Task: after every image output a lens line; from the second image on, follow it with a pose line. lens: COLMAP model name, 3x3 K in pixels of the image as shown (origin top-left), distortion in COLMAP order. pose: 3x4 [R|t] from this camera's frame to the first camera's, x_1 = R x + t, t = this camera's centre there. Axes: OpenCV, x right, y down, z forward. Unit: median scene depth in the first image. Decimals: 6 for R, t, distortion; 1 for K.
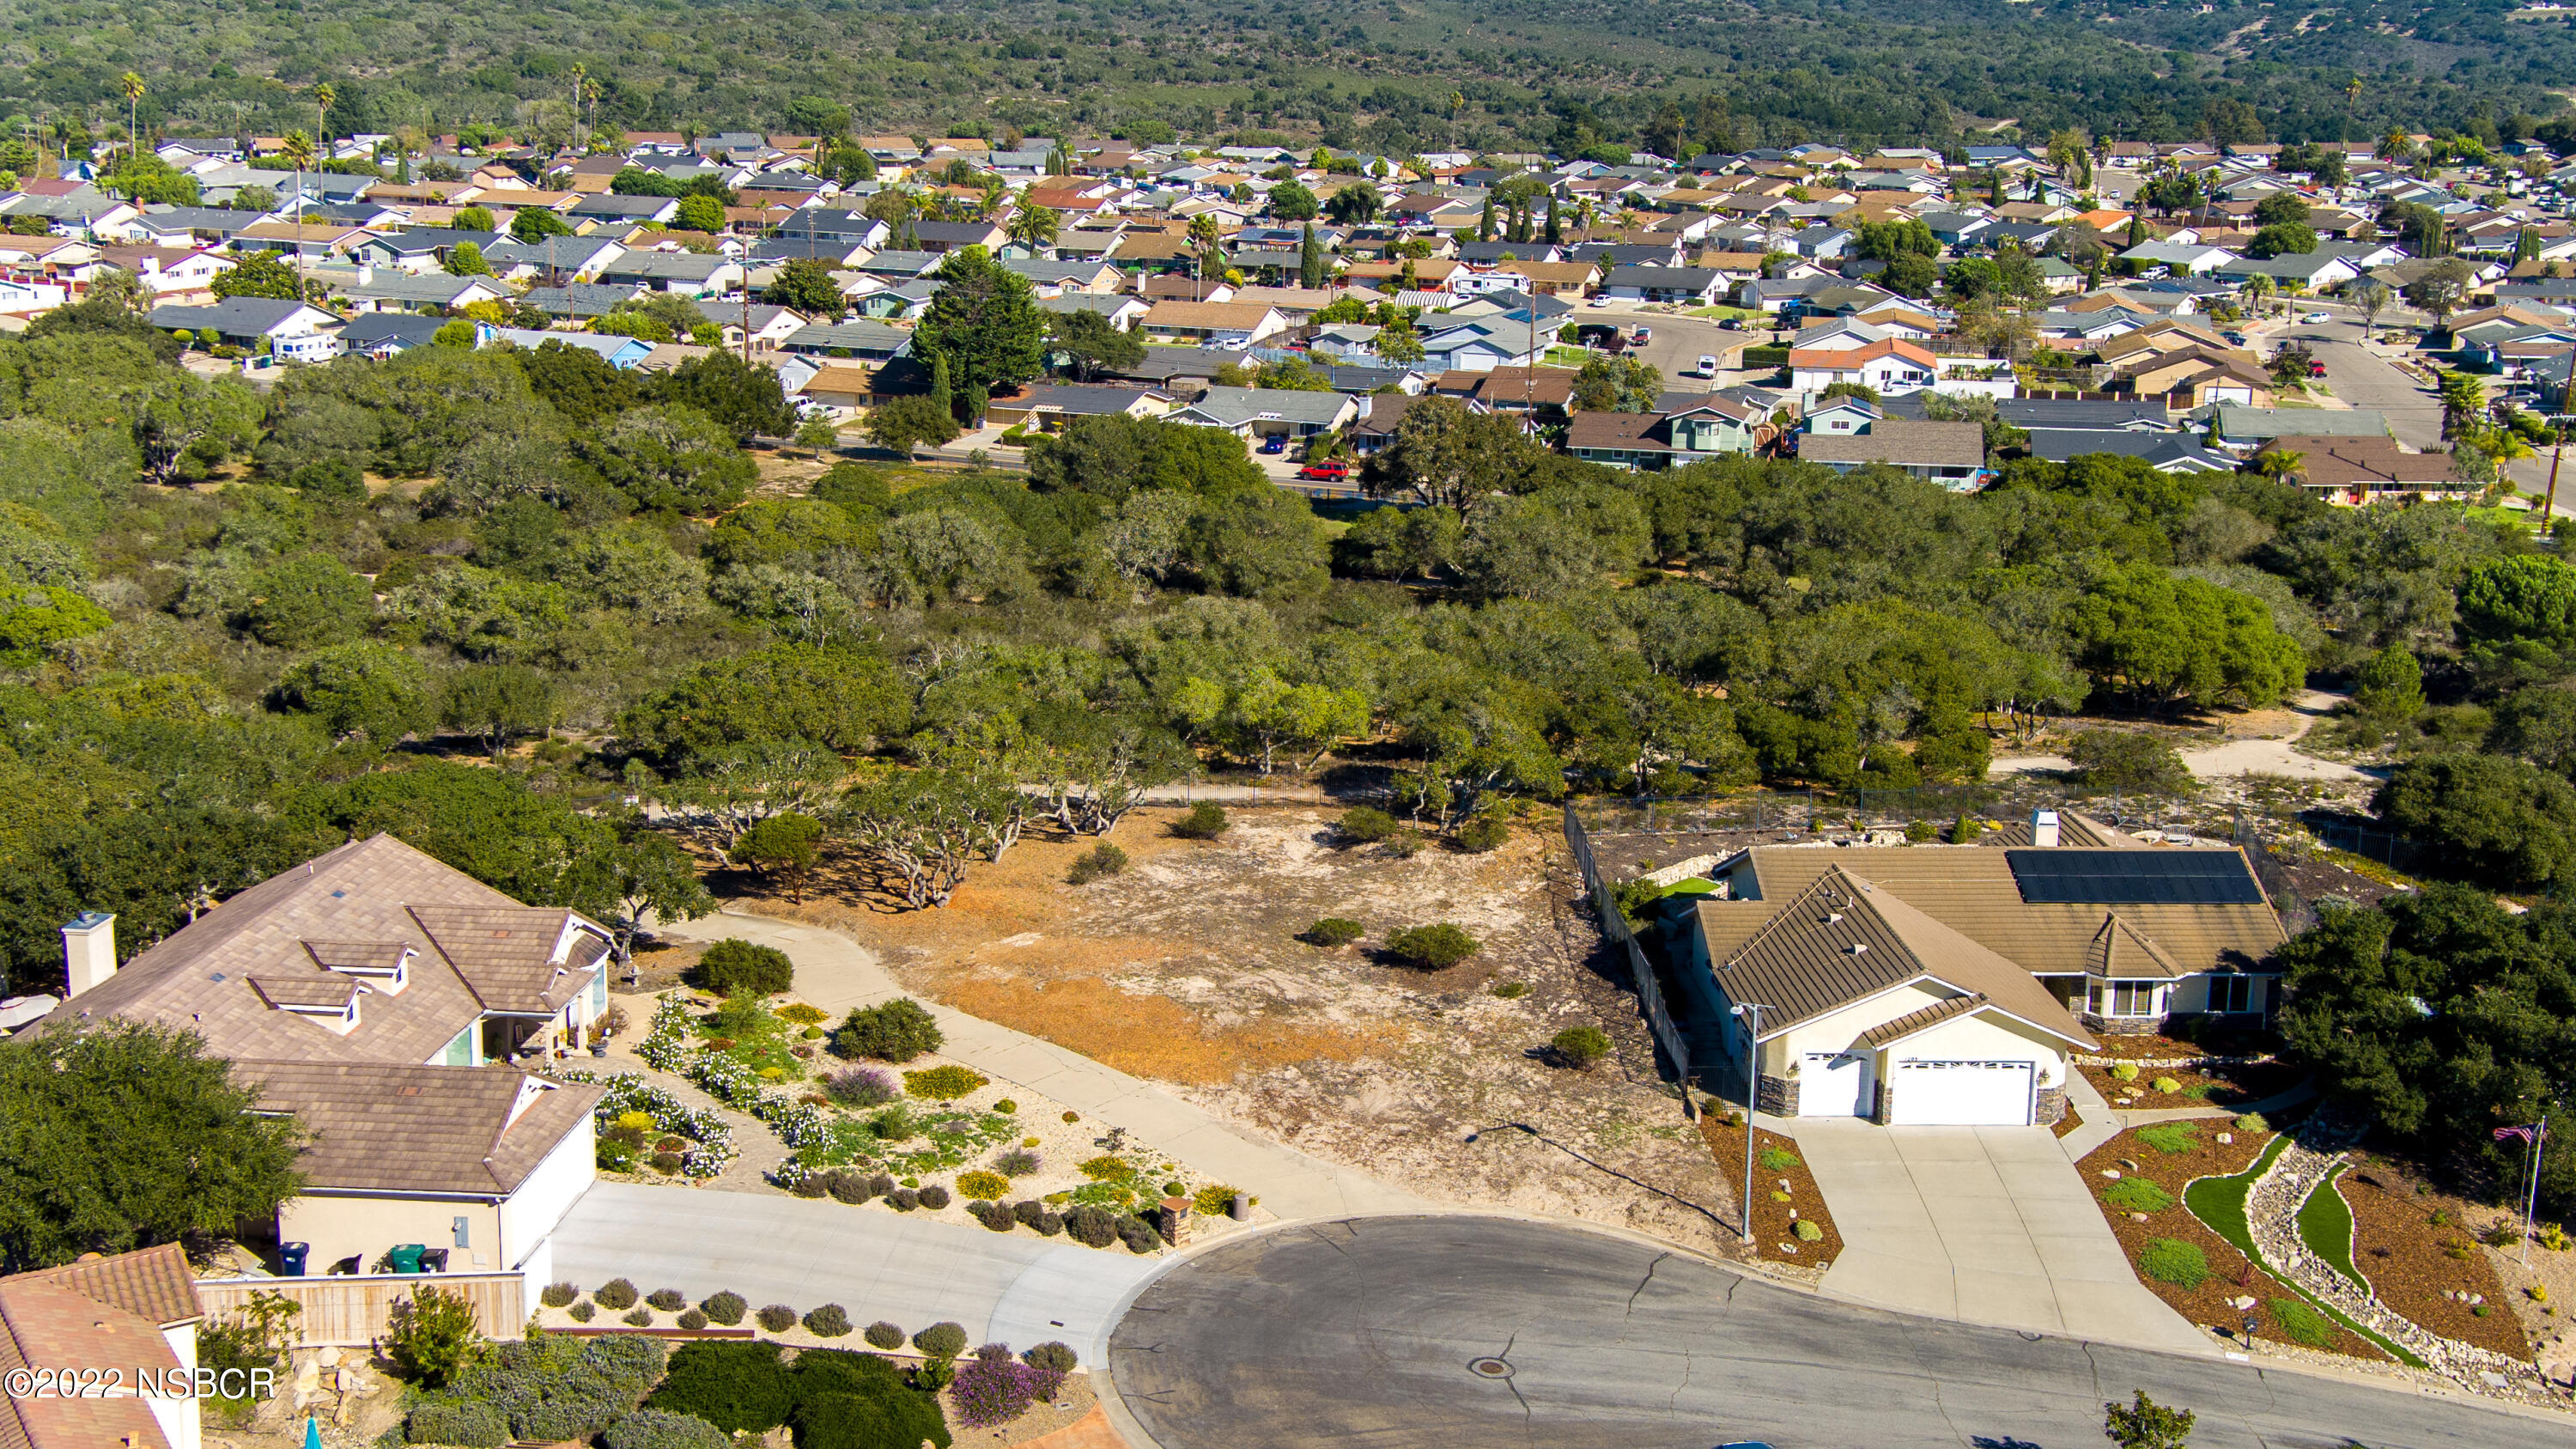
lens RADIAL K [[2957.7, 0, 1285.8], [0, 2957.7, 725.6], [0, 0, 1]] dist [0.162562, 0.075728]
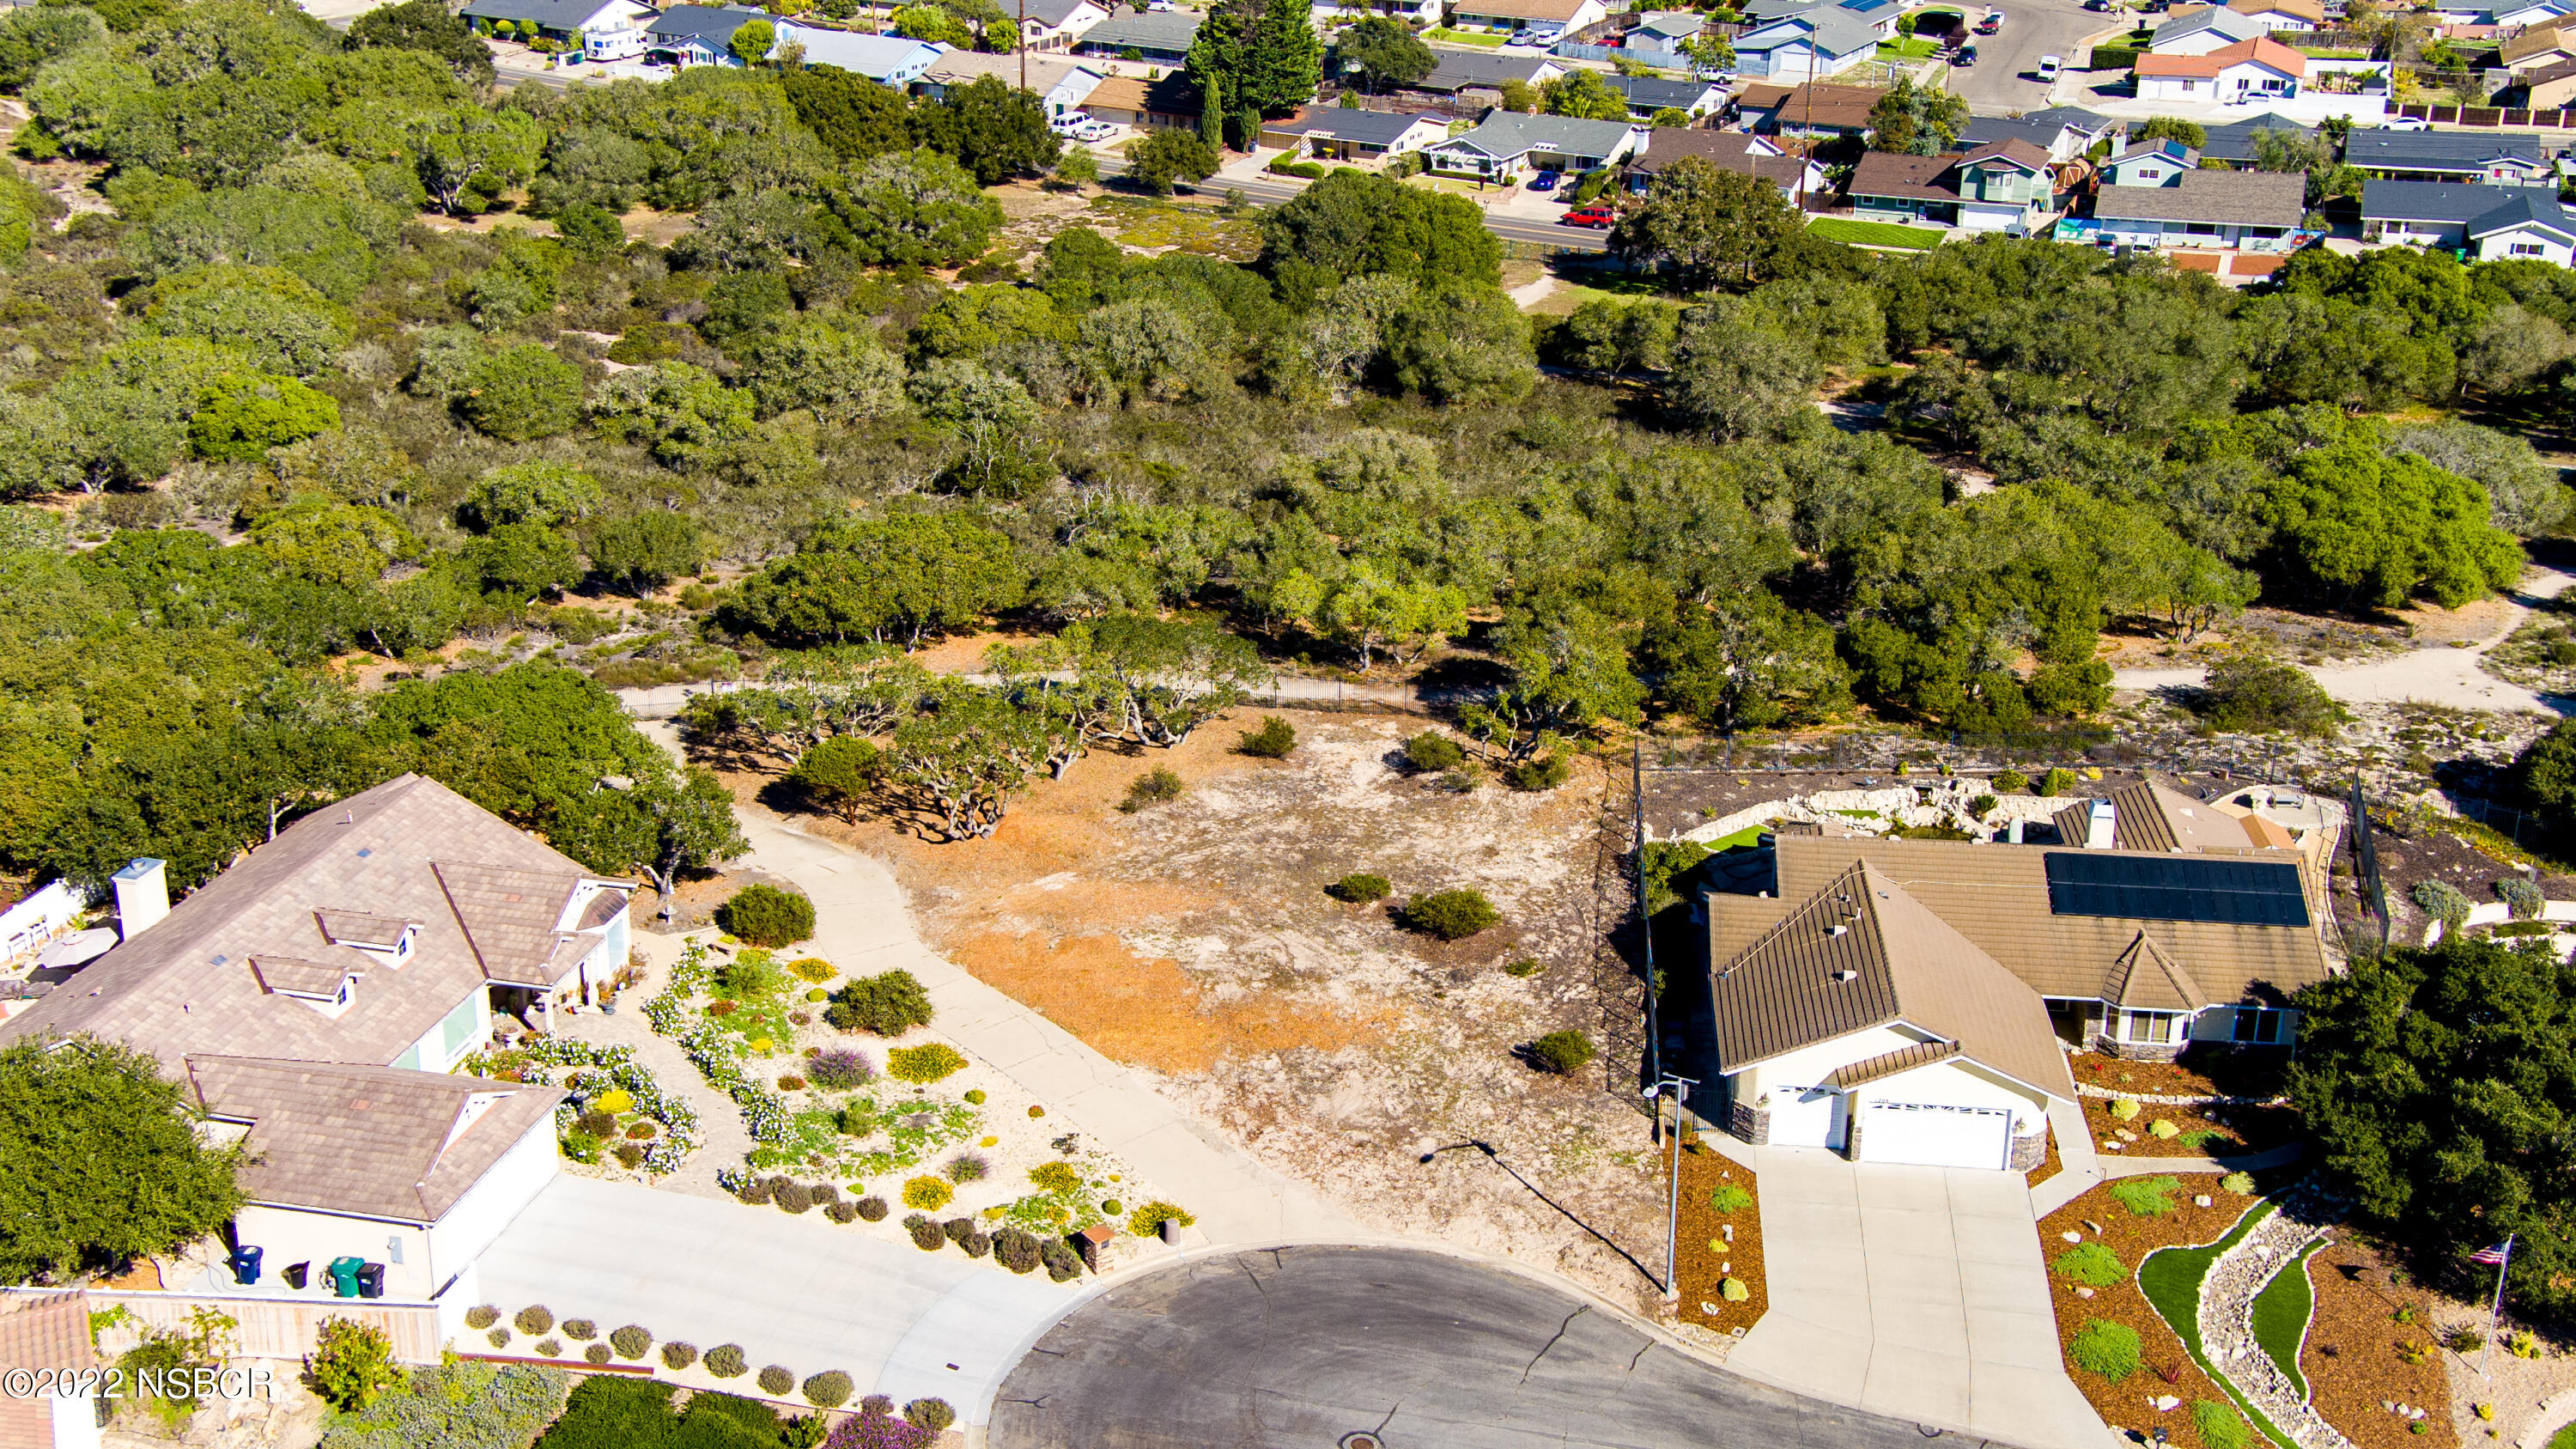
lens RADIAL K [[2957.7, 0, 1285.8], [0, 2957.7, 725.6], [0, 0, 1]] dist [0.162562, 0.075728]
pose [[0.989779, 0.048625, -0.134061, 0.130057], [-0.029665, 0.989713, 0.139960, -0.132218], [0.139487, -0.134552, 0.981040, 0.019969]]
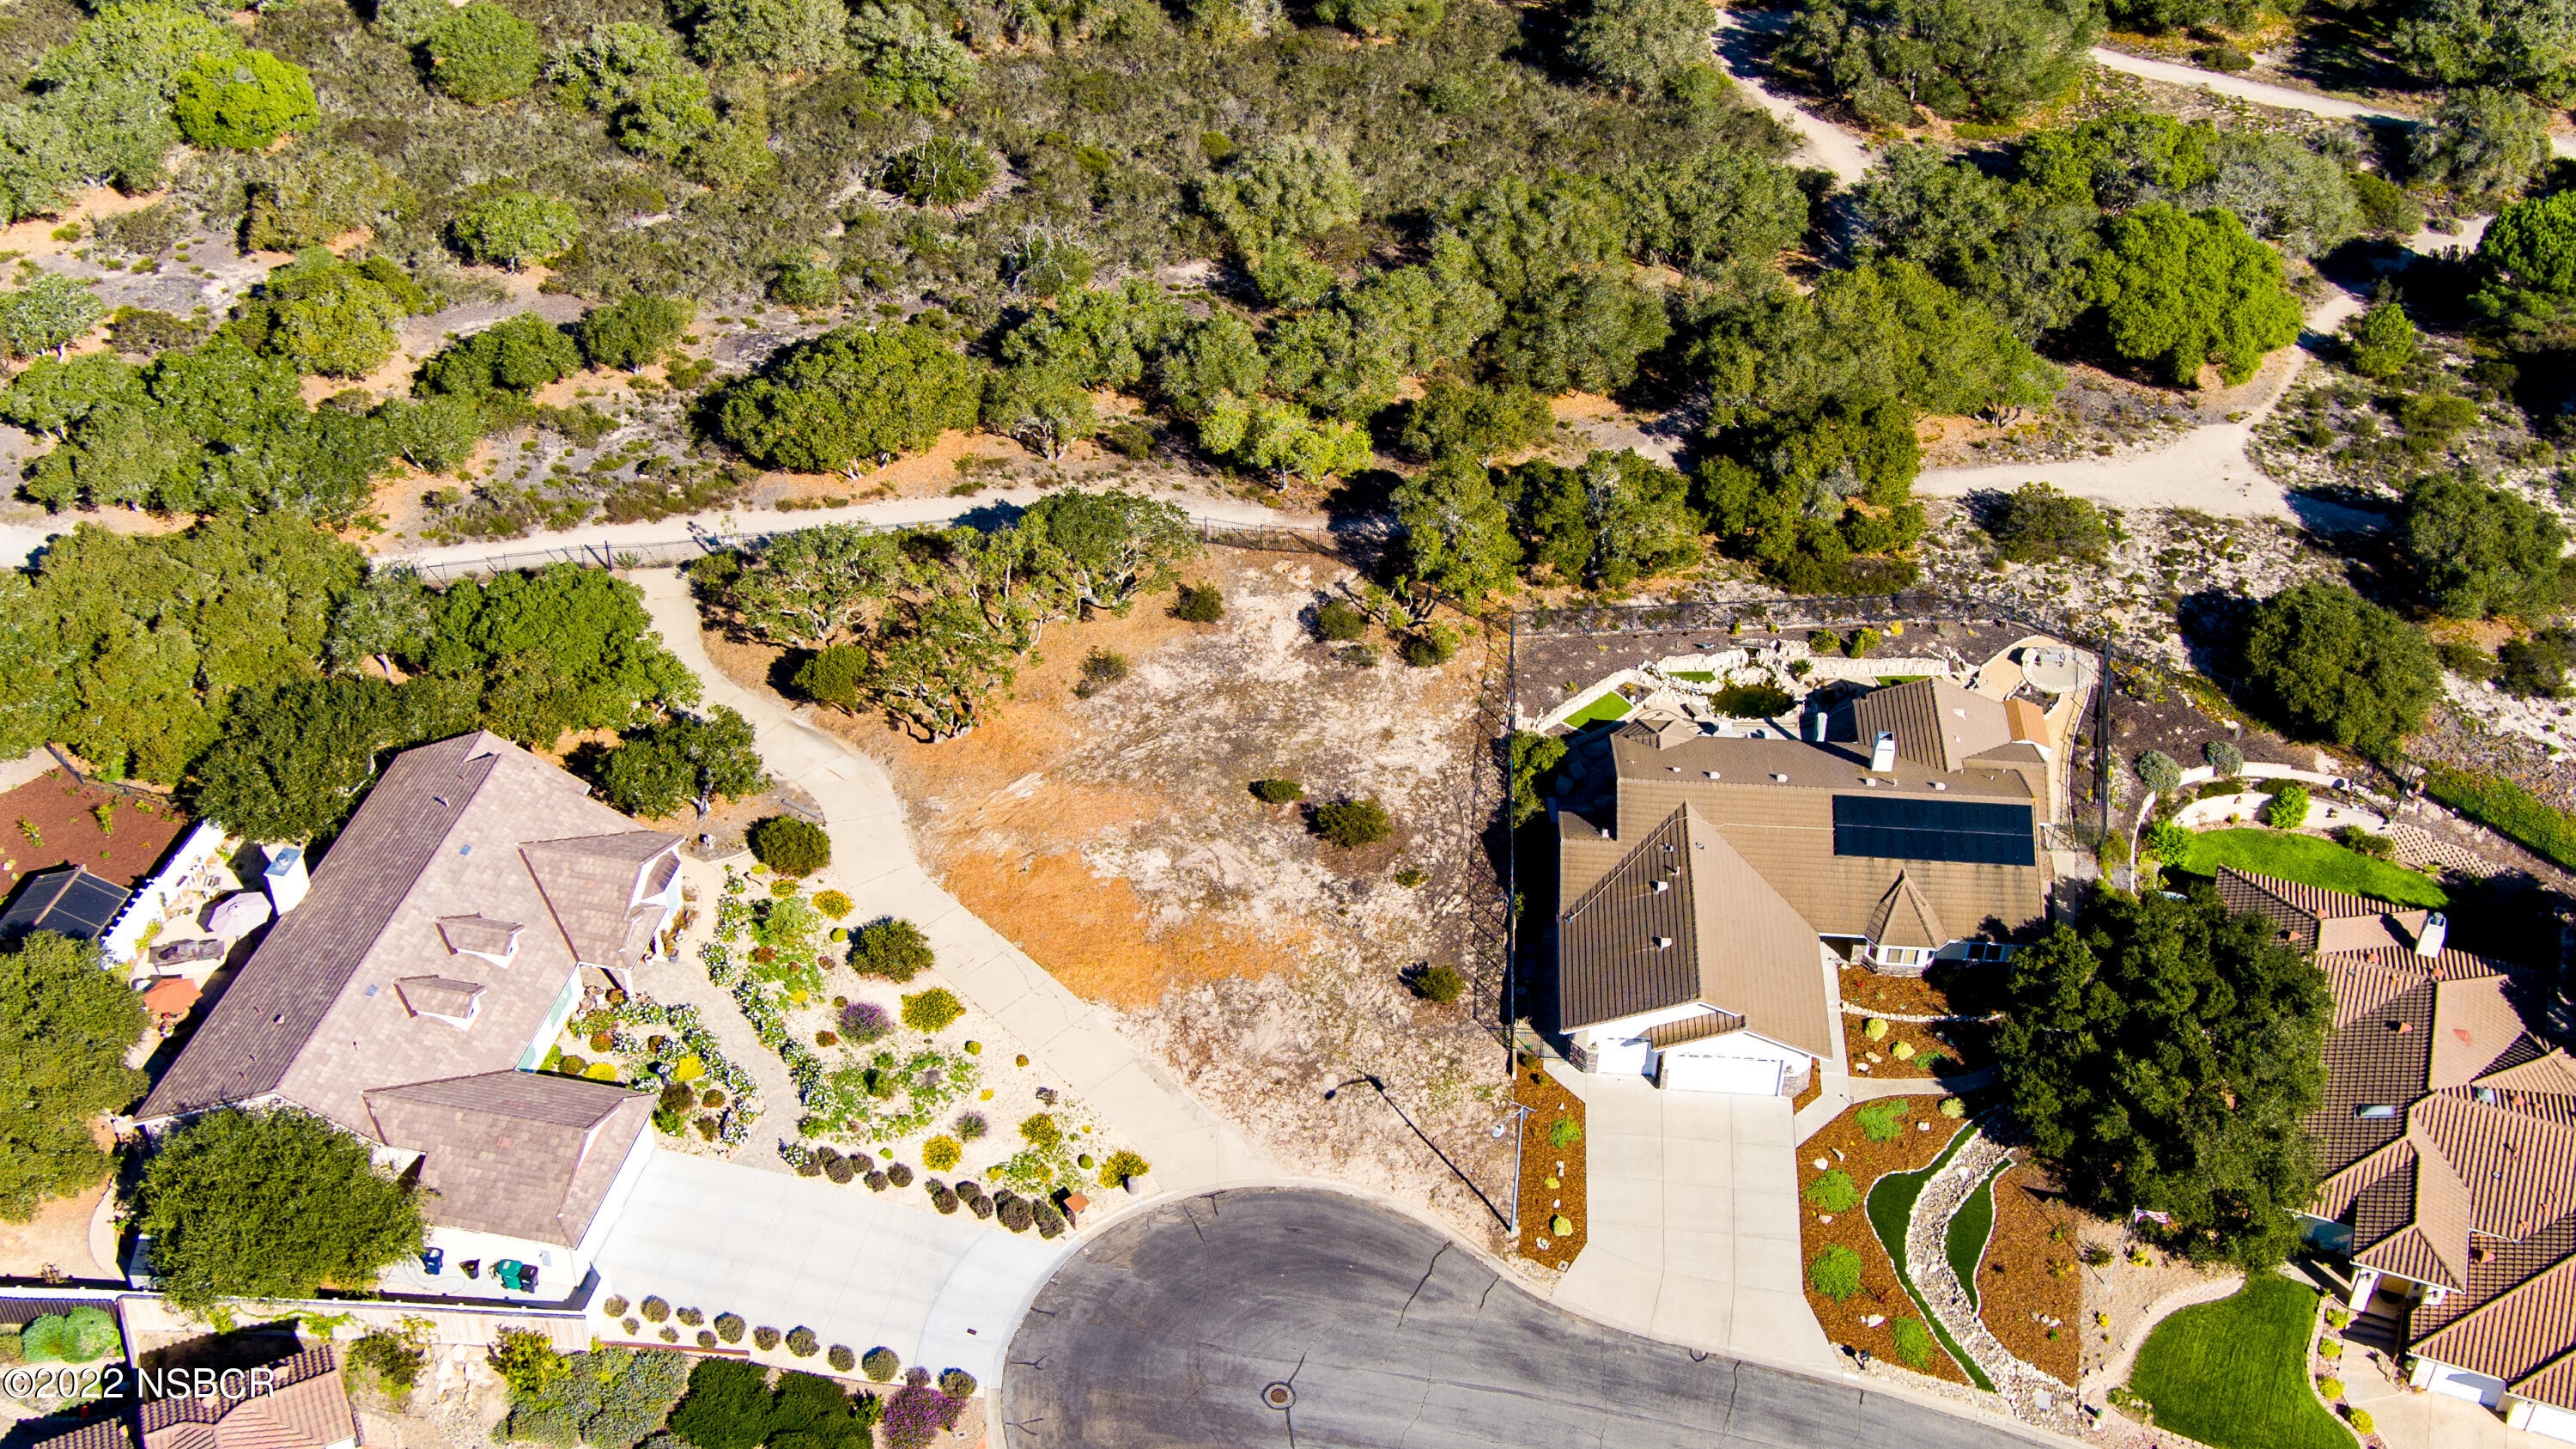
lens RADIAL K [[2957.7, 0, 1285.8], [0, 2957.7, 725.6], [0, 0, 1]] dist [0.162562, 0.075728]
pose [[0.992943, 0.074899, -0.091945, 0.136043], [-0.026572, 0.896119, 0.443019, -0.522258], [0.115575, -0.437449, 0.891785, -0.074627]]
